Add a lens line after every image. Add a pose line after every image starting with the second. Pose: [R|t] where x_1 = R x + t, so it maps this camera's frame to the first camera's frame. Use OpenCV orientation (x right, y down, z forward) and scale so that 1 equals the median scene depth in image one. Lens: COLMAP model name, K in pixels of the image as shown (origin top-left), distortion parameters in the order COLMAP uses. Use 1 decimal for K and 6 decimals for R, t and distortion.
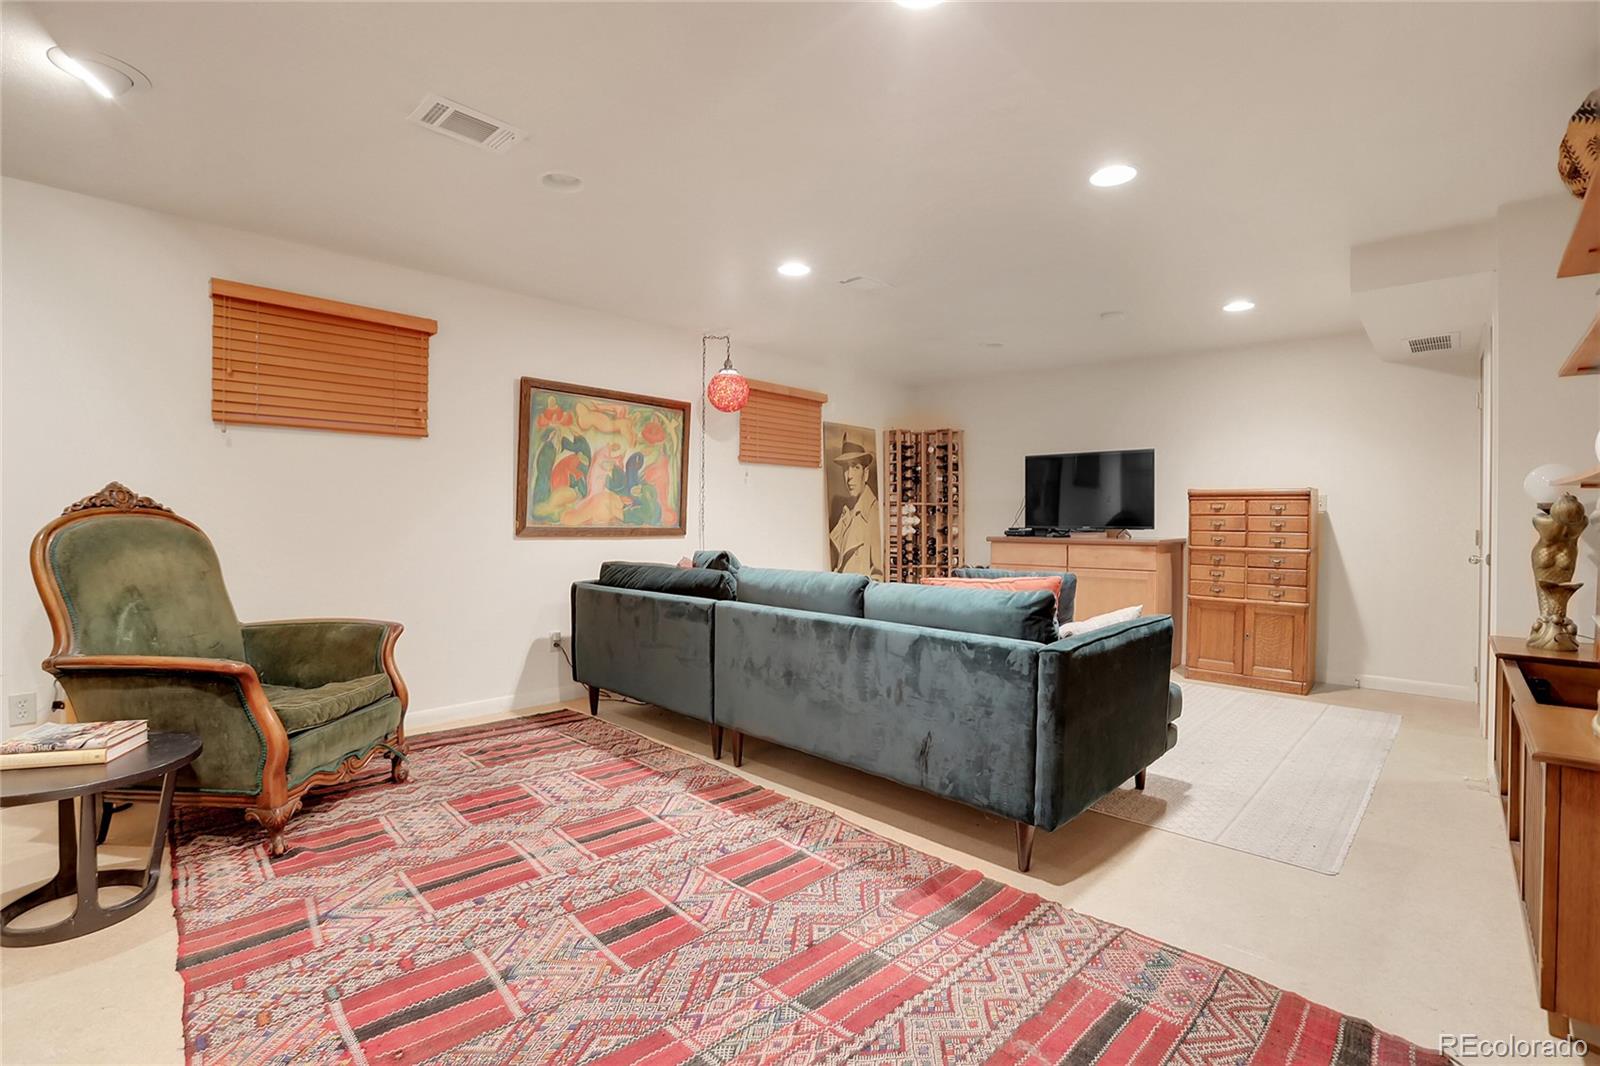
lens RADIAL K [[724.4, 0, 802.9], [0, 724.4, 528.3], [0, 0, 1]] dist [-0.059554, 0.020593]
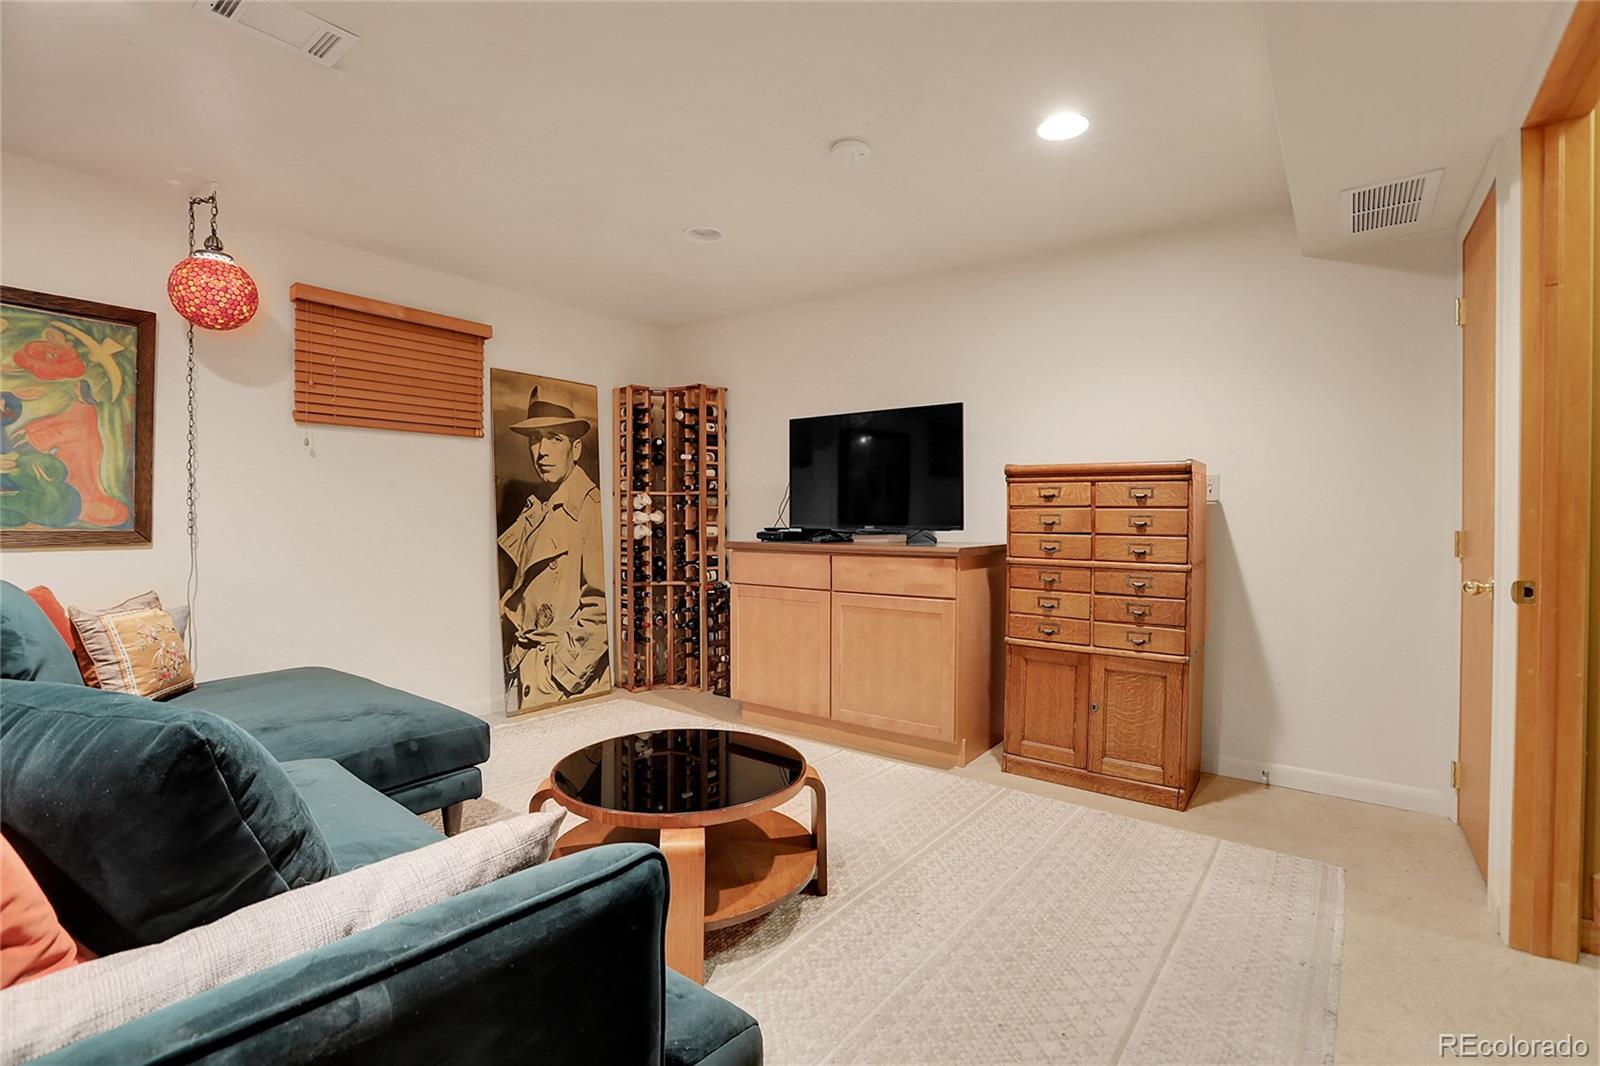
lens RADIAL K [[724.4, 0, 802.9], [0, 724.4, 528.3], [0, 0, 1]] dist [-0.059554, 0.020593]
pose [[0.995030, -0.002918, 0.099530, 0.332380], [0.002683, 0.999993, 0.002504, -0.002214], [-0.099536, -0.002225, 0.995031, 0.435296]]
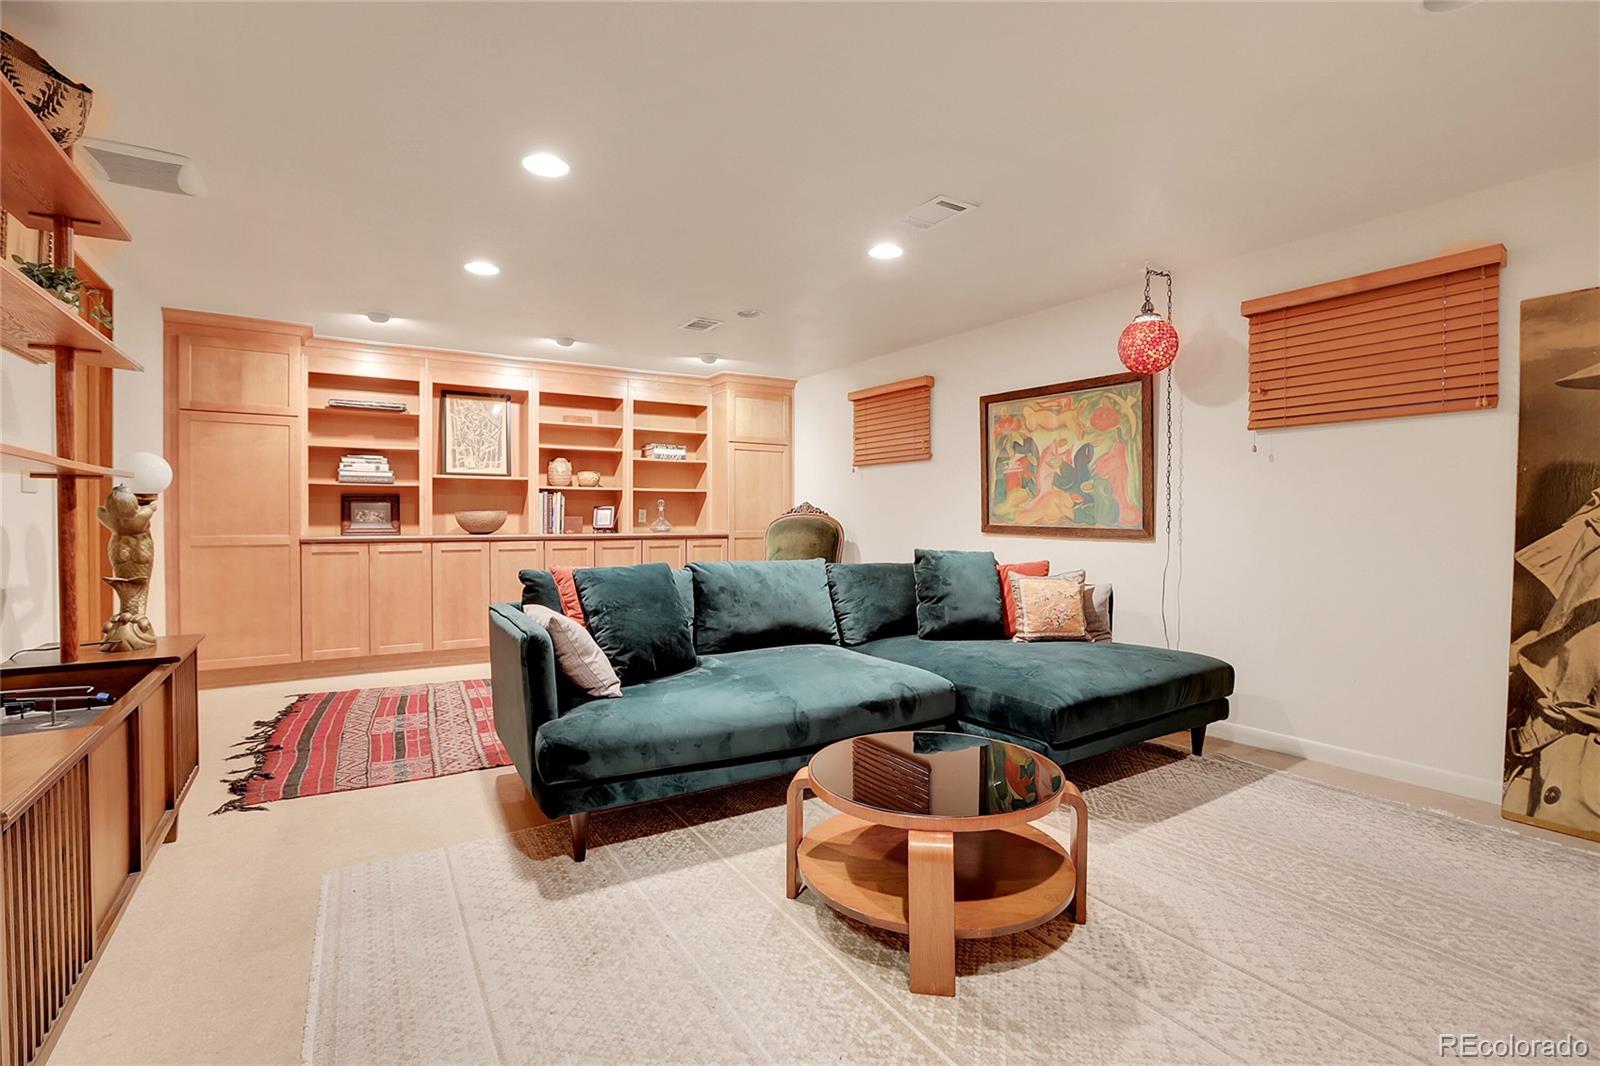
lens RADIAL K [[724.4, 0, 802.9], [0, 724.4, 528.3], [0, 0, 1]] dist [-0.059554, 0.020593]
pose [[-0.245522, 0.008996, -0.969349, 0.747783], [-0.016236, 0.999779, 0.013391, -0.006553], [0.969255, 0.019026, -0.245322, 0.911555]]
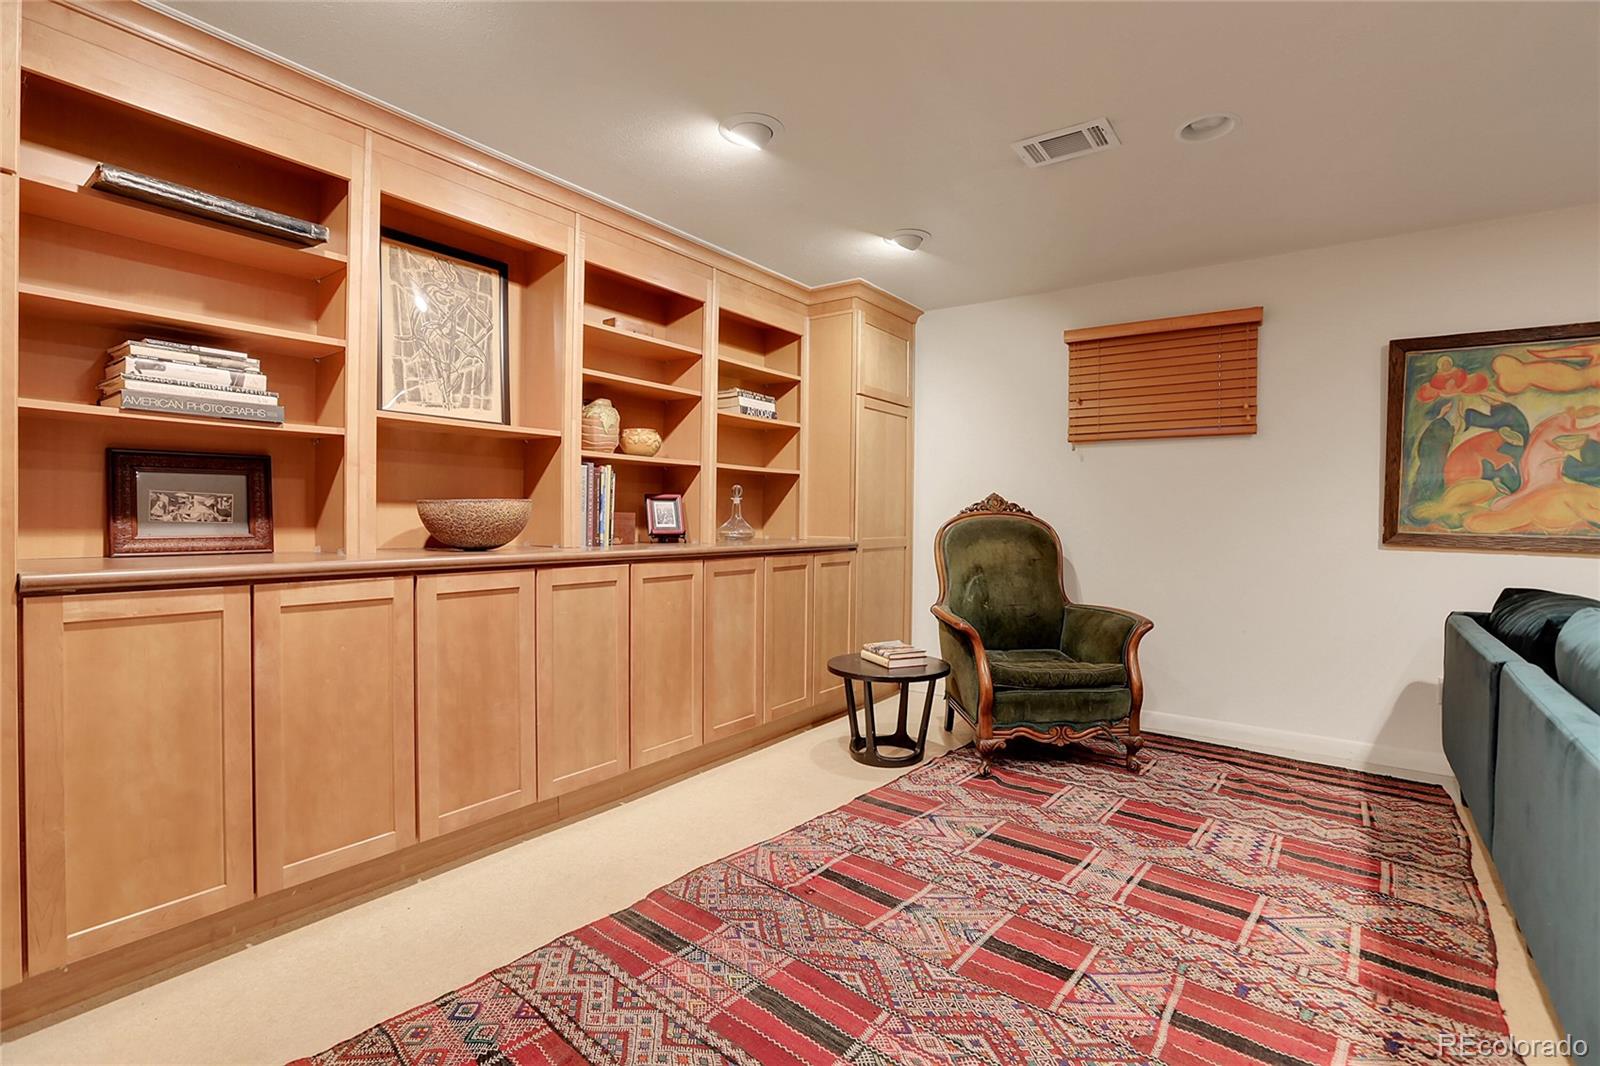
lens RADIAL K [[724.4, 0, 802.9], [0, 724.4, 528.3], [0, 0, 1]] dist [-0.059554, 0.020593]
pose [[0.116793, 0.013658, -0.993062, 0.266850], [-0.024353, 0.999644, 0.010885, 0.000033], [0.992858, 0.022913, 0.117084, 0.249638]]
